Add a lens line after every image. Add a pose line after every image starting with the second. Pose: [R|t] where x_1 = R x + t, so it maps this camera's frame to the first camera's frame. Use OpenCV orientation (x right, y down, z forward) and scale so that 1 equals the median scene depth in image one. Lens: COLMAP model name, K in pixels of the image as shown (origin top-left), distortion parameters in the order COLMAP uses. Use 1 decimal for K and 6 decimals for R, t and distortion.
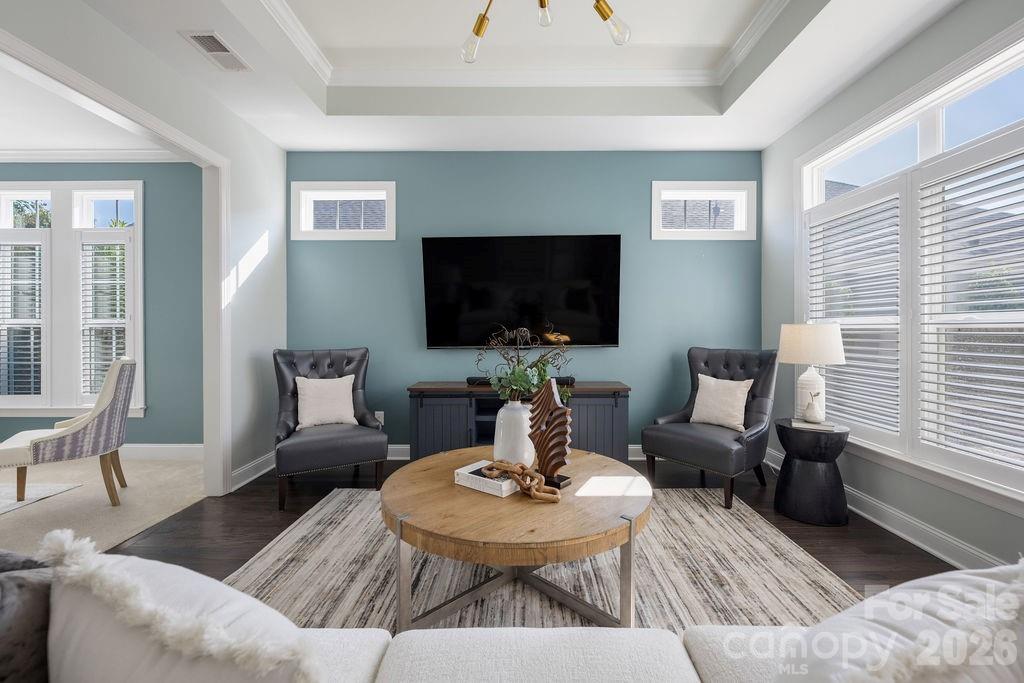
lens RADIAL K [[421.7, 0, 512.2], [0, 421.7, 334.4], [0, 0, 1]] dist [-0.008526, -0.000302]
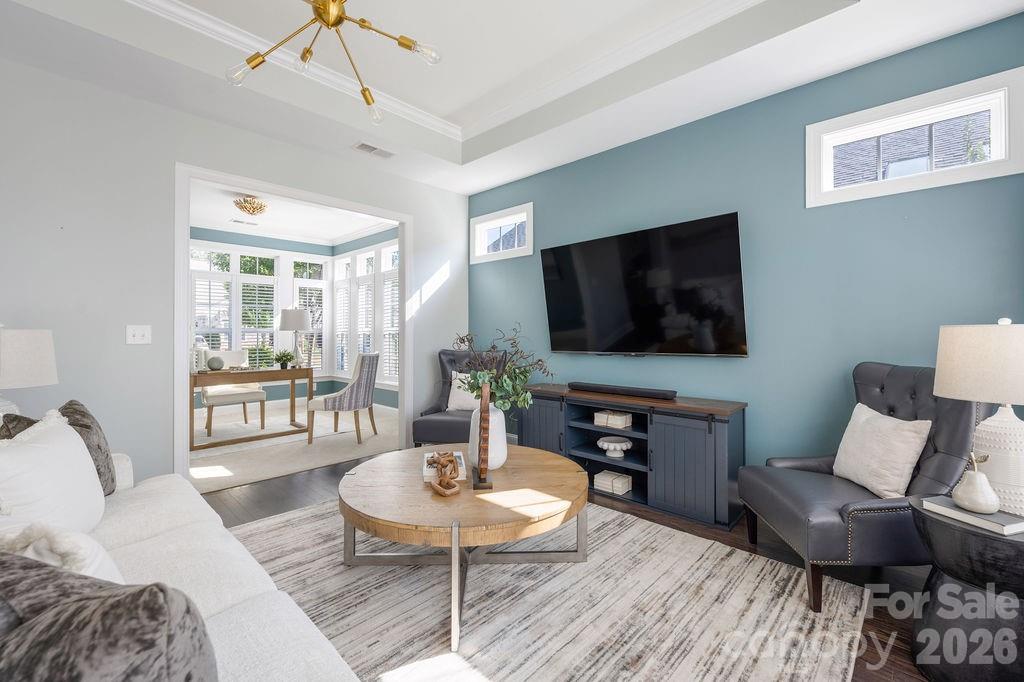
lens RADIAL K [[421.7, 0, 512.2], [0, 421.7, 333.9], [0, 0, 1]] dist [-0.008526, -0.000302]
pose [[0.736499, 0.000021, -0.676438, 0.474207], [-0.006322, 0.999957, -0.006852, -0.005831], [0.676409, 0.009323, 0.736467, 0.156903]]
